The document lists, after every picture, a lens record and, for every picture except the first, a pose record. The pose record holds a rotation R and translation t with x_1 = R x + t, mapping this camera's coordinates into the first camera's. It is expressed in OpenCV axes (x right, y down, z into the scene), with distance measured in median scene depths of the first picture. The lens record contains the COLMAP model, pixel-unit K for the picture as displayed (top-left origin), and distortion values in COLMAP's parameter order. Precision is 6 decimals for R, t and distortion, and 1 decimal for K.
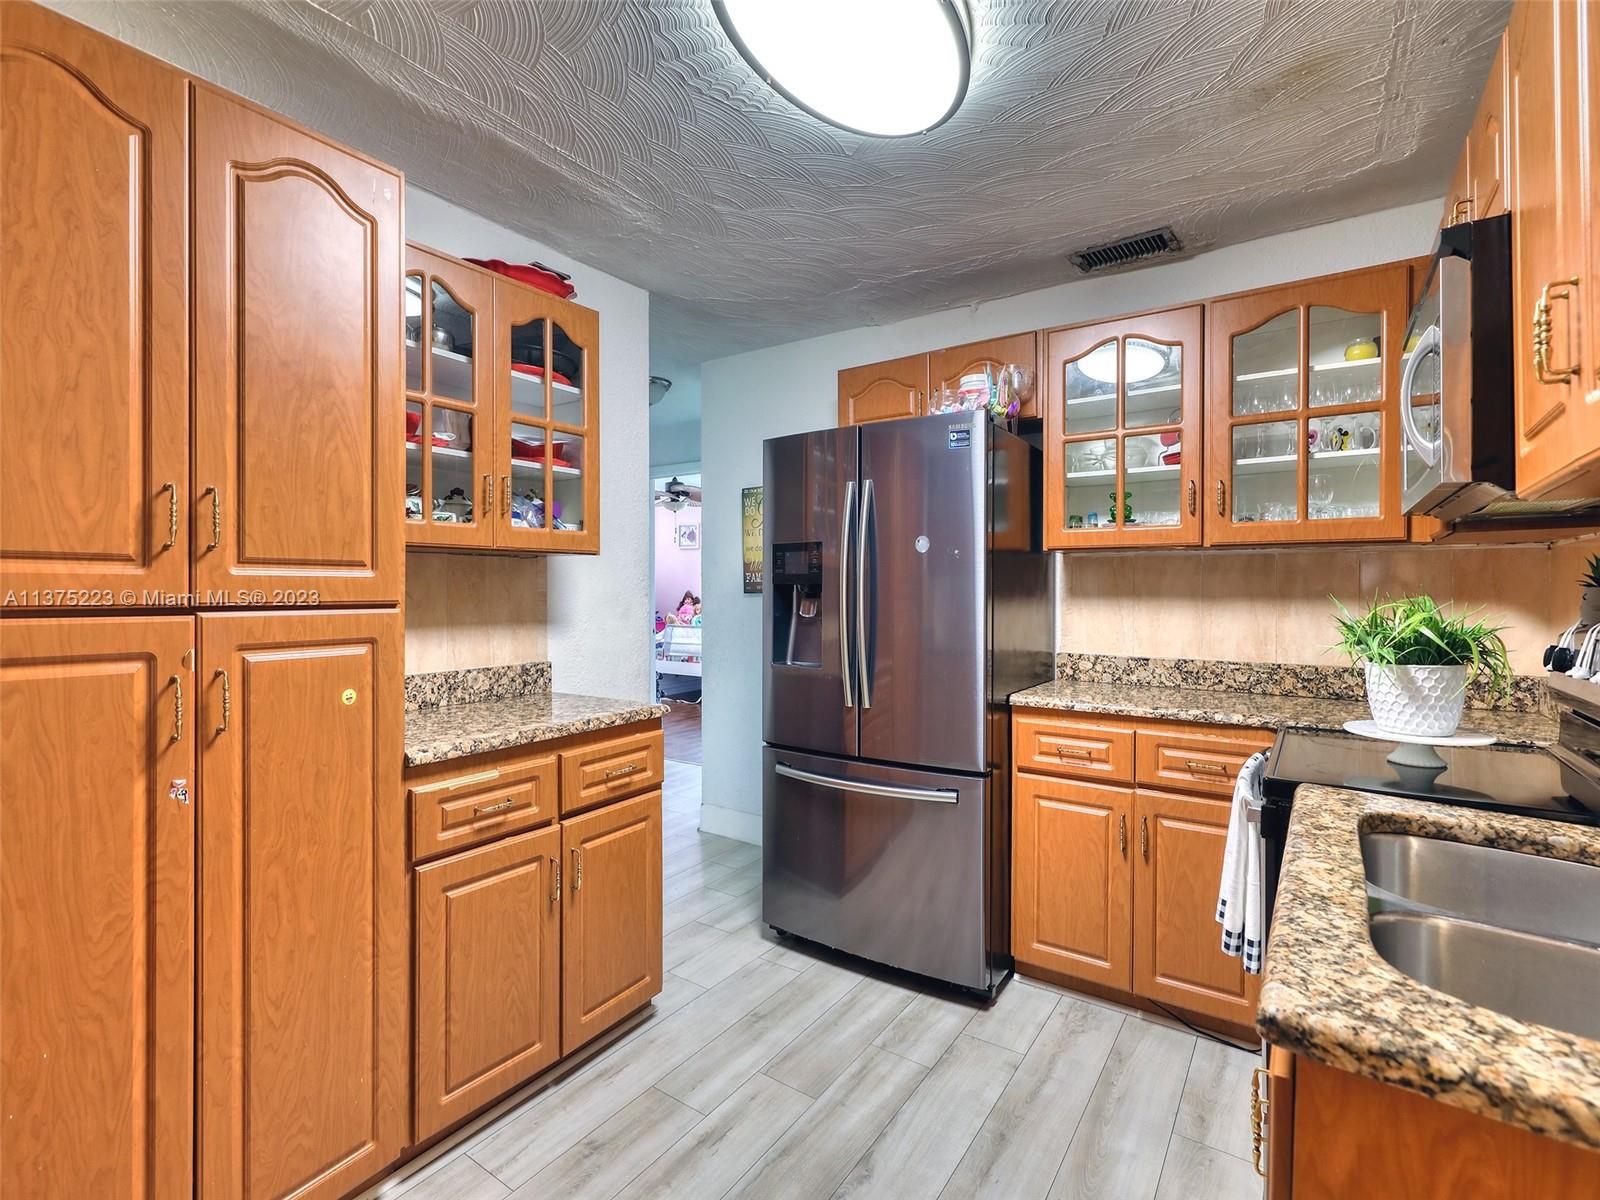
lens RADIAL K [[743.0, 0, 793.9], [0, 743.0, 593.1], [0, 0, 1]] dist [0.003876, -0.000407]
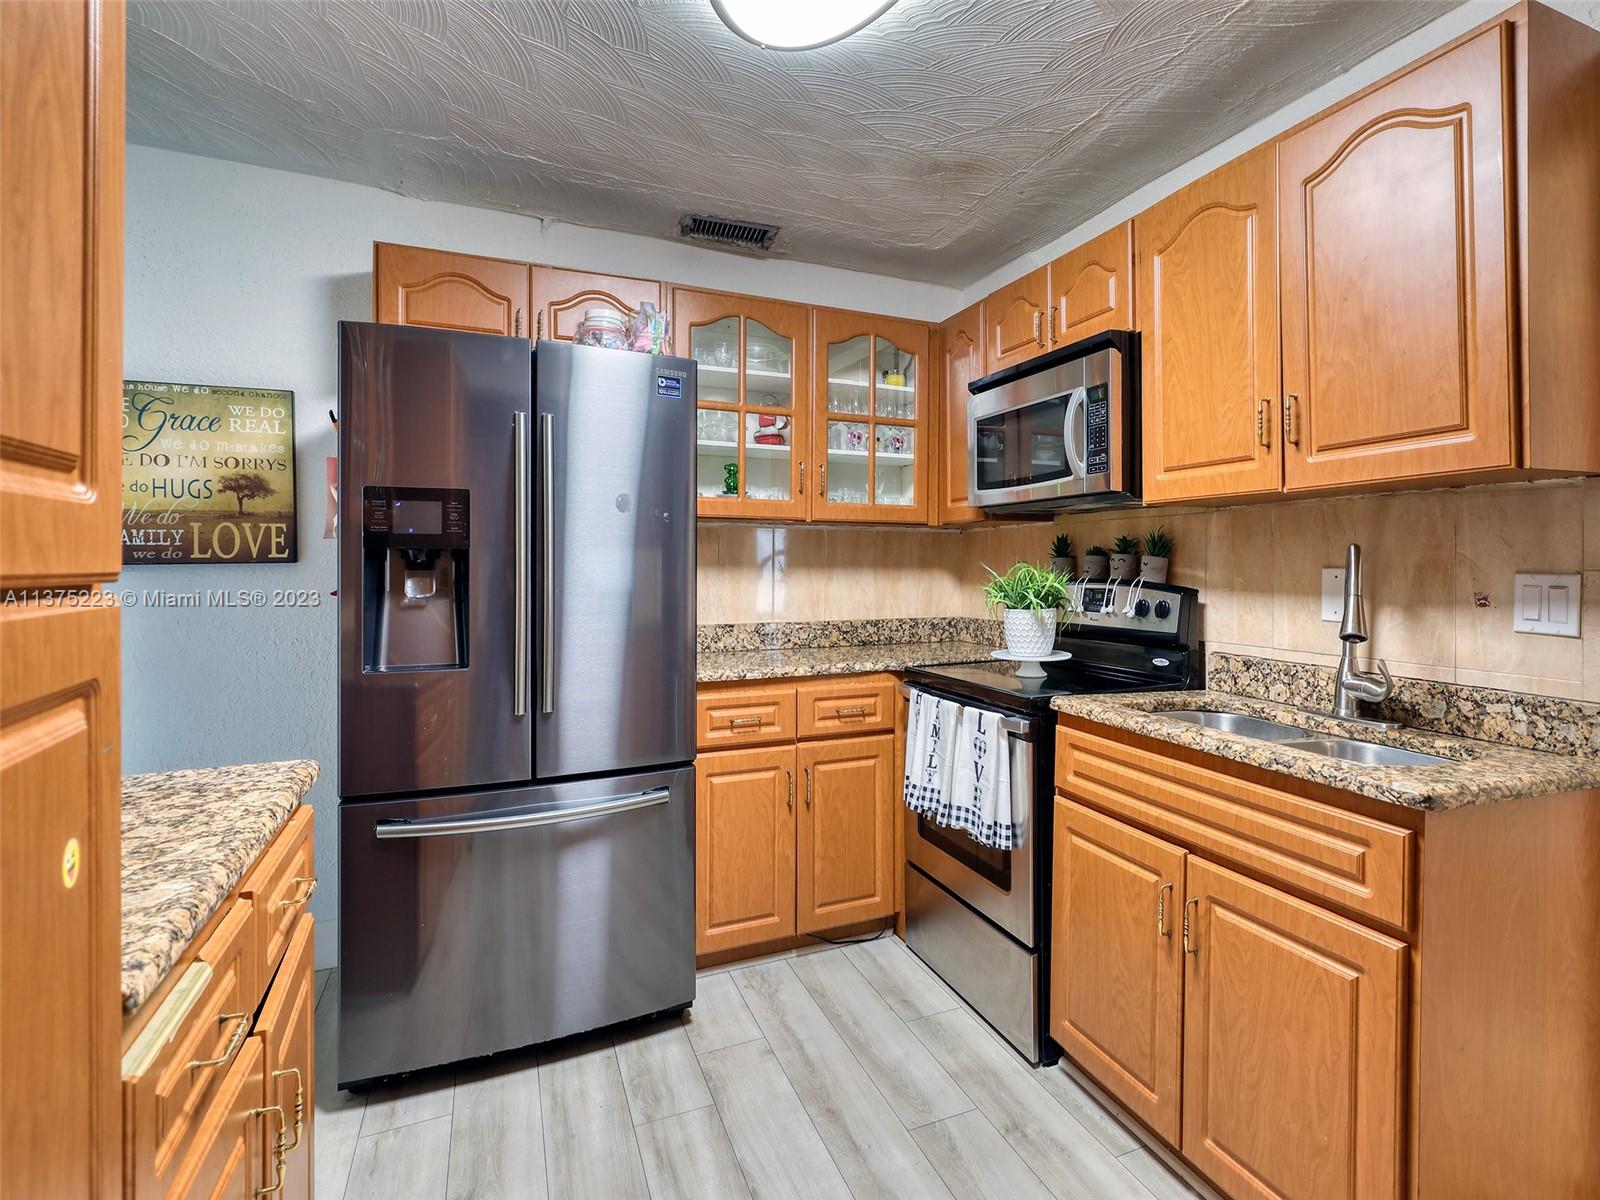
lens RADIAL K [[785.5, 0, 855.4], [0, 785.5, 564.5], [0, 0, 1]] dist [0.004428, -0.001086]
pose [[0.518793, -0.001801, 0.854898, -0.494456], [0.004762, 0.999988, -0.000783, 0.005173], [-0.854886, 0.004477, 0.518796, 0.355796]]
